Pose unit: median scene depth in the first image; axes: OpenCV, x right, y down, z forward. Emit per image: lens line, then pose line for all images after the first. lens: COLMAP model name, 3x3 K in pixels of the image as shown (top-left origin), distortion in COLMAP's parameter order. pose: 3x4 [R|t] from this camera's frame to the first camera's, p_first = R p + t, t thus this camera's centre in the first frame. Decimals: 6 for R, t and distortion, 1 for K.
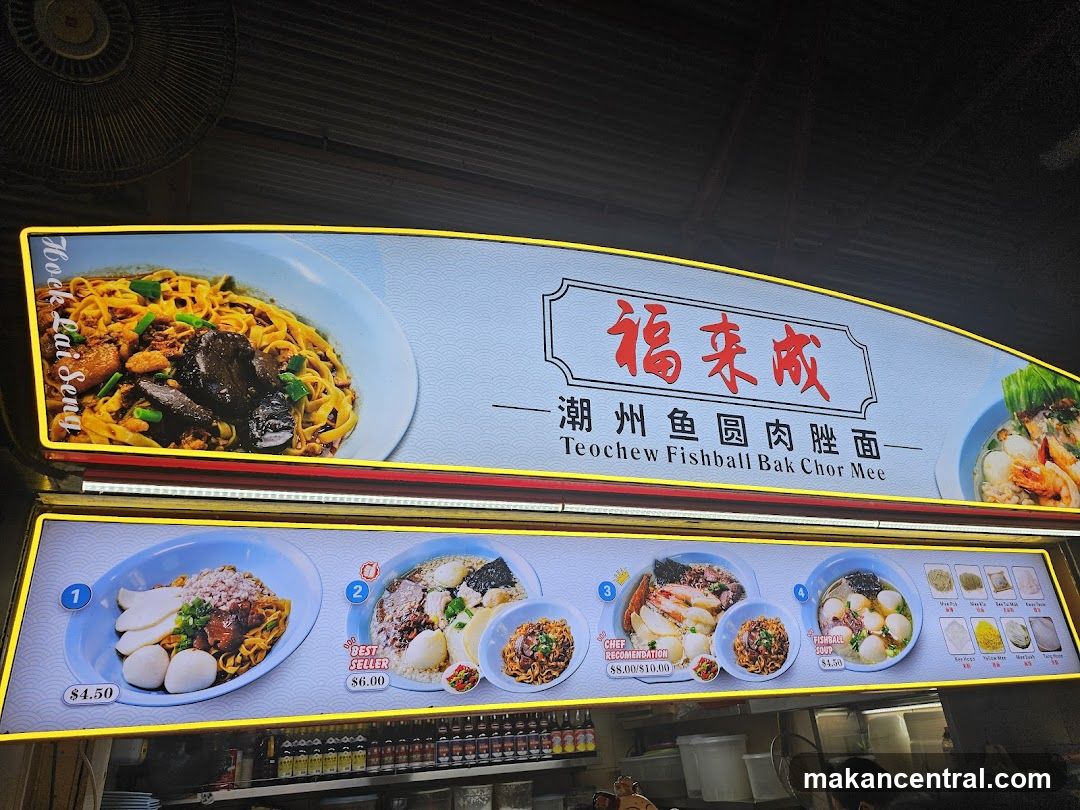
lens RADIAL K [[721.7, 0, 543.0], [0, 721.7, 404.0], [0, 0, 1]] dist [0.061221, -0.061437]
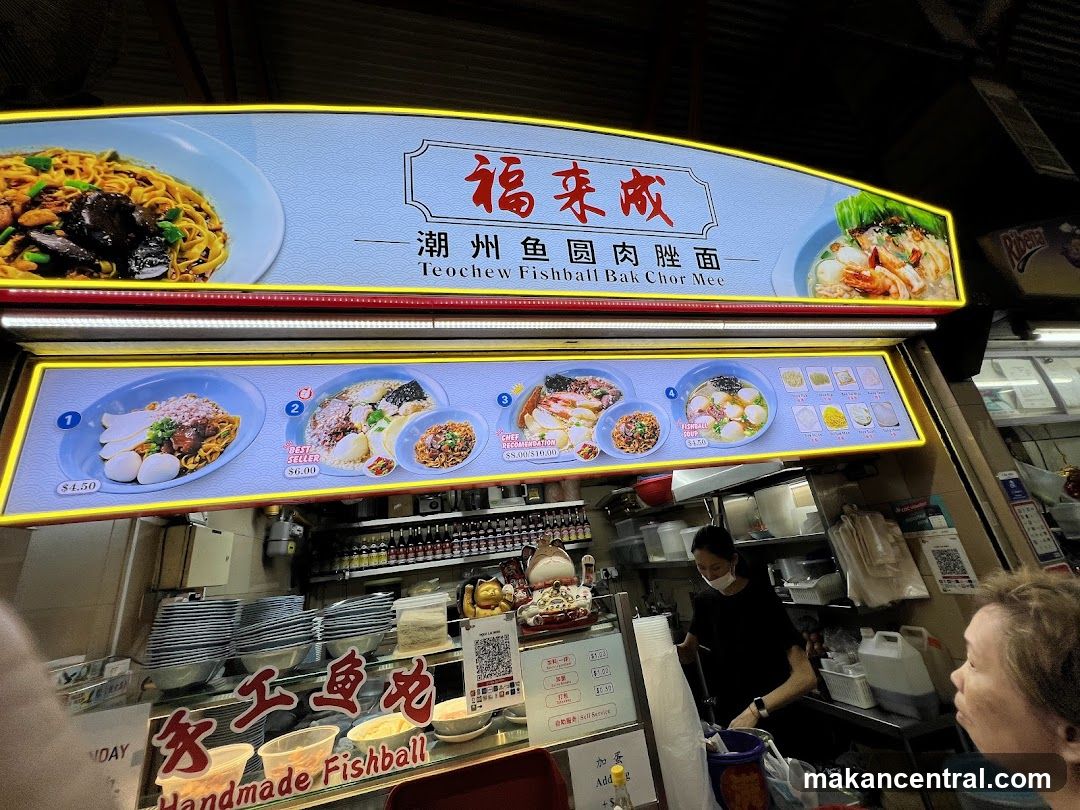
lens RADIAL K [[432.2, 0, 538.1], [0, 432.2, 400.6], [0, 0, 1]] dist [-0.004694, 0.001484]
pose [[0.986358, -0.101382, -0.129688, 0.263644], [0.114319, 0.988744, 0.096525, 0.205699], [0.118442, -0.110034, 0.986845, 0.267770]]
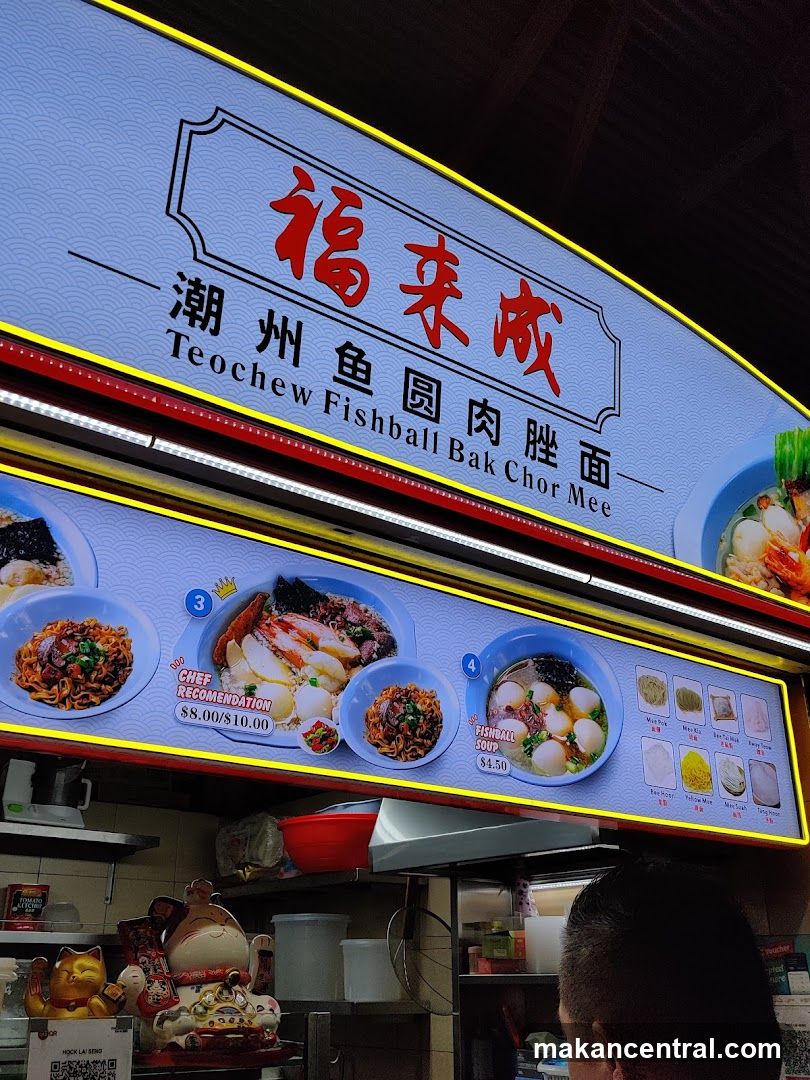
lens RADIAL K [[1052.1, 0, 380.3], [0, 1052.1, 526.7], [0, 0, 1]] dist [0.041286, 0.000000]
pose [[0.962168, 0.178545, 0.205800, 0.040018], [-0.183146, 0.983080, 0.003367, 0.166247], [-0.201717, -0.040931, 0.978588, 0.023836]]
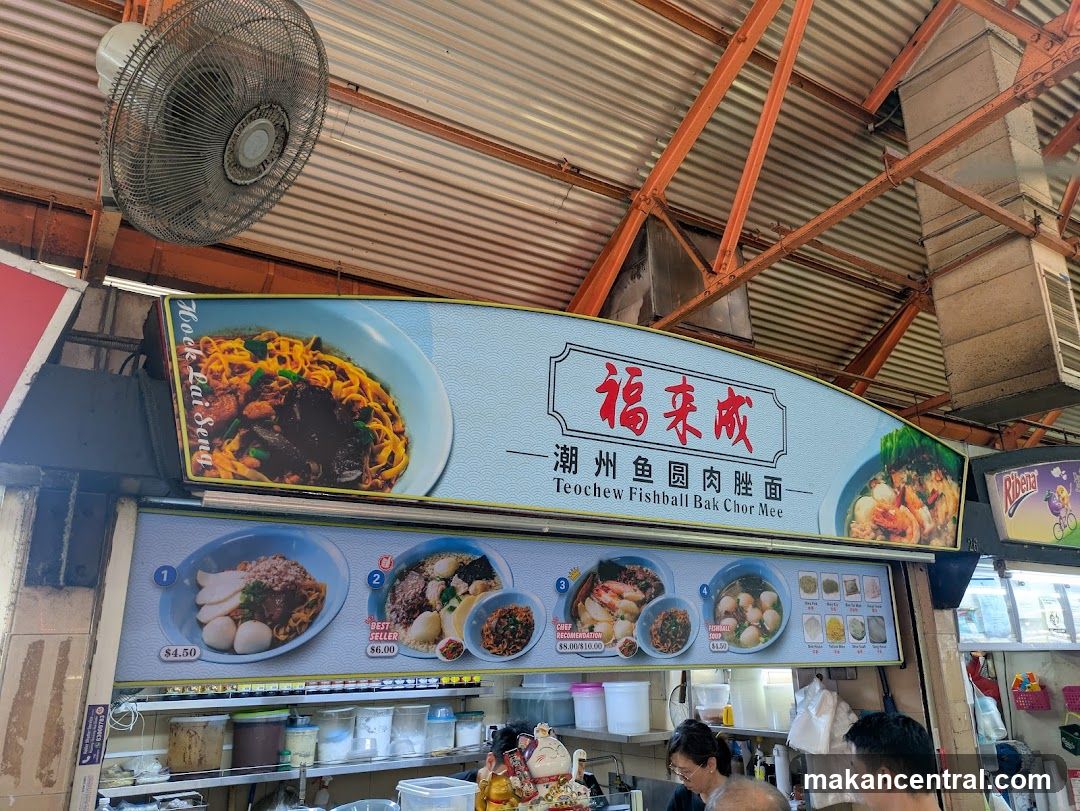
lens RADIAL K [[803.0, 0, 556.9], [0, 803.0, 406.9], [0, 0, 1]] dist [0.069447, -0.084786]
pose [[0.978705, 0.114050, 0.170671, -0.208113], [-0.136329, 0.982738, 0.125062, -0.234553], [-0.153461, -0.145666, 0.977359, -0.342301]]
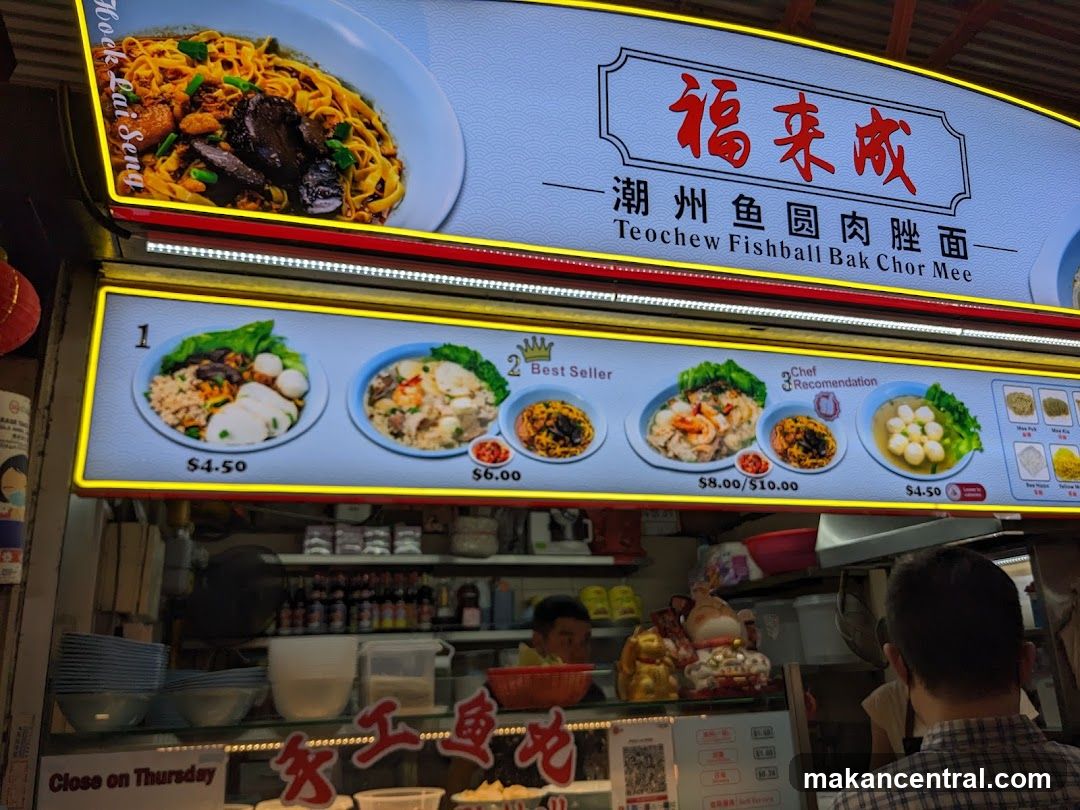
lens RADIAL K [[876.1, 0, 548.8], [0, 876.1, 399.2], [0, 0, 1]] dist [0.042664, -0.090496]
pose [[0.998023, 0.015234, -0.060979, 0.010578], [-0.006610, 0.990244, 0.139191, 0.109578], [0.062505, -0.138512, 0.988386, -0.160336]]
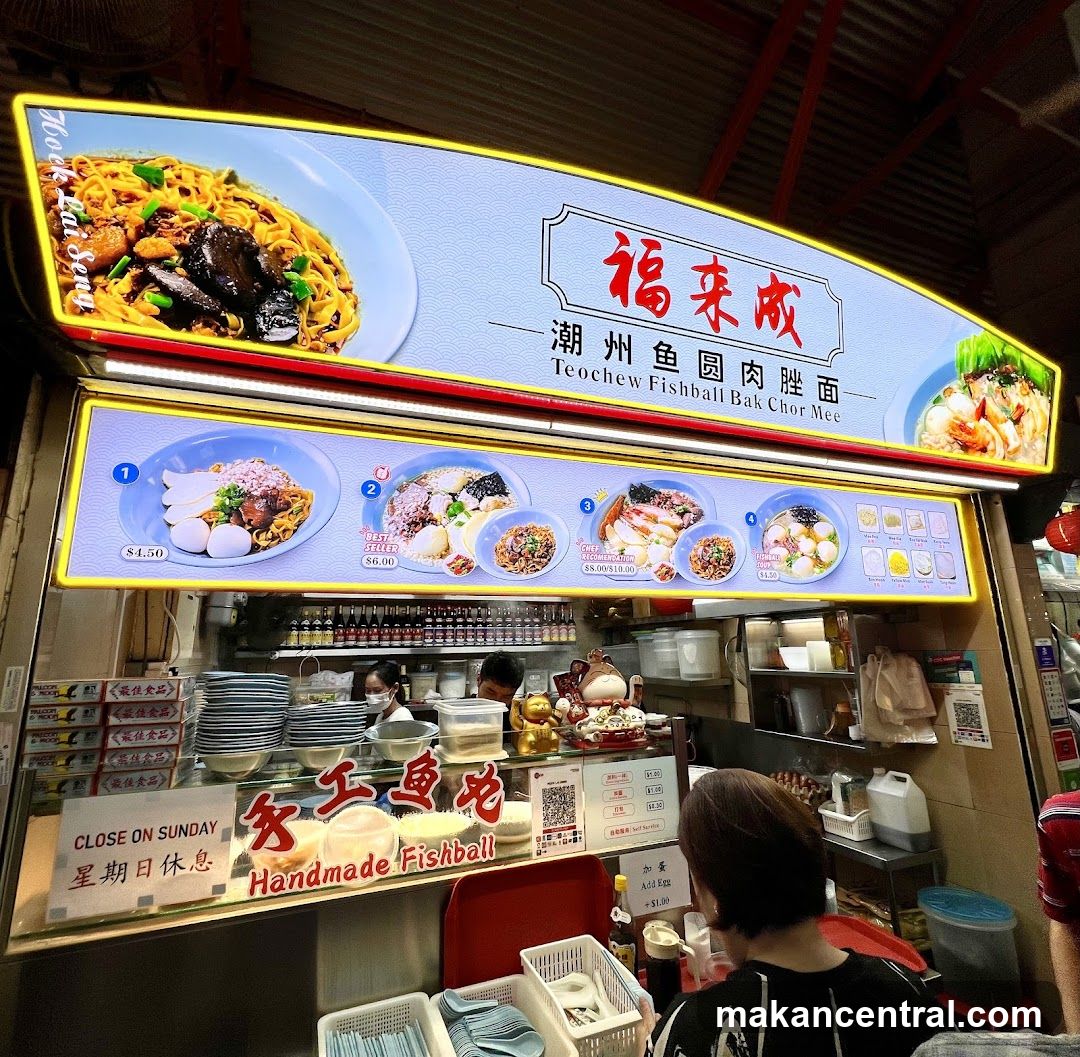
lens RADIAL K [[564.0, 0, 540.0], [0, 564.0, 527.4], [0, 0, 1]] dist [-0.001345, -0.000556]
pose [[0.998439, 0.052699, -0.018515, 0.032750], [-0.046920, 0.971130, 0.233892, 0.087451], [0.030307, -0.232658, 0.972086, 0.108195]]
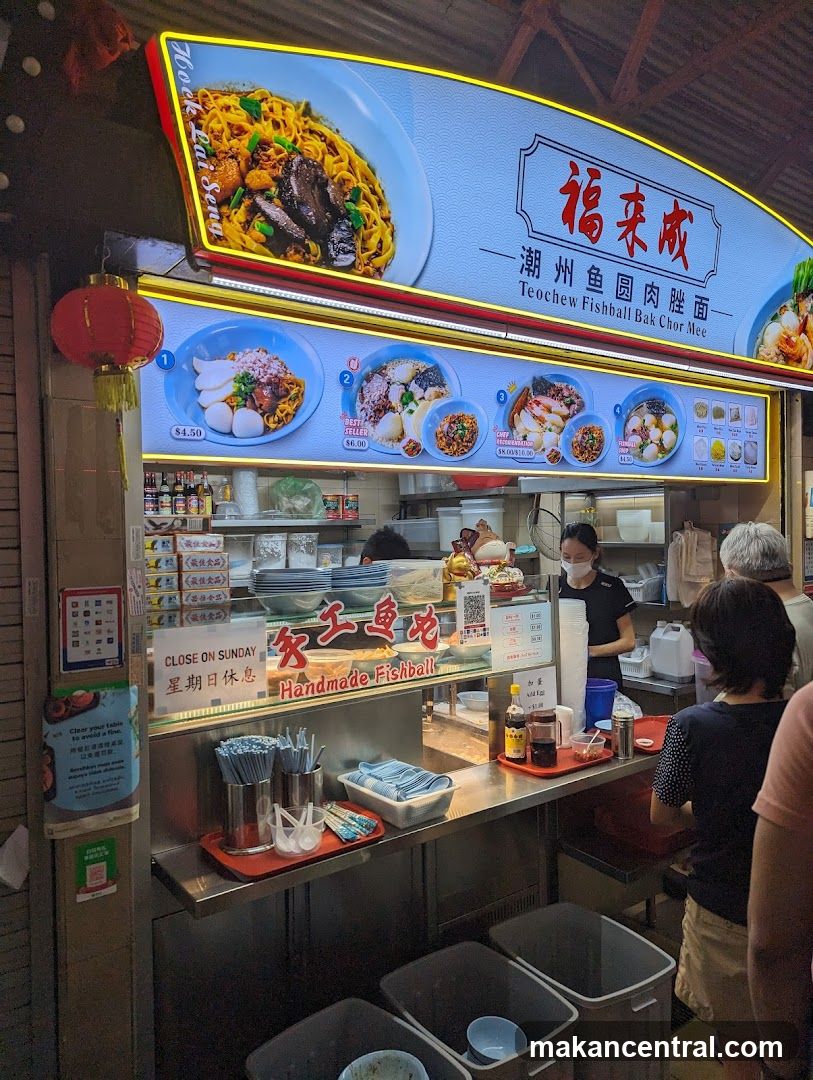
lens RADIAL K [[751.4, 0, 413.9], [0, 751.4, 536.8], [0, 0, 1]] dist [0.062365, -0.056713]
pose [[0.966050, 0.057528, 0.251867, -0.437532], [-0.162098, 0.894094, 0.417517, -0.073925], [-0.201174, -0.444170, 0.873065, -0.332616]]
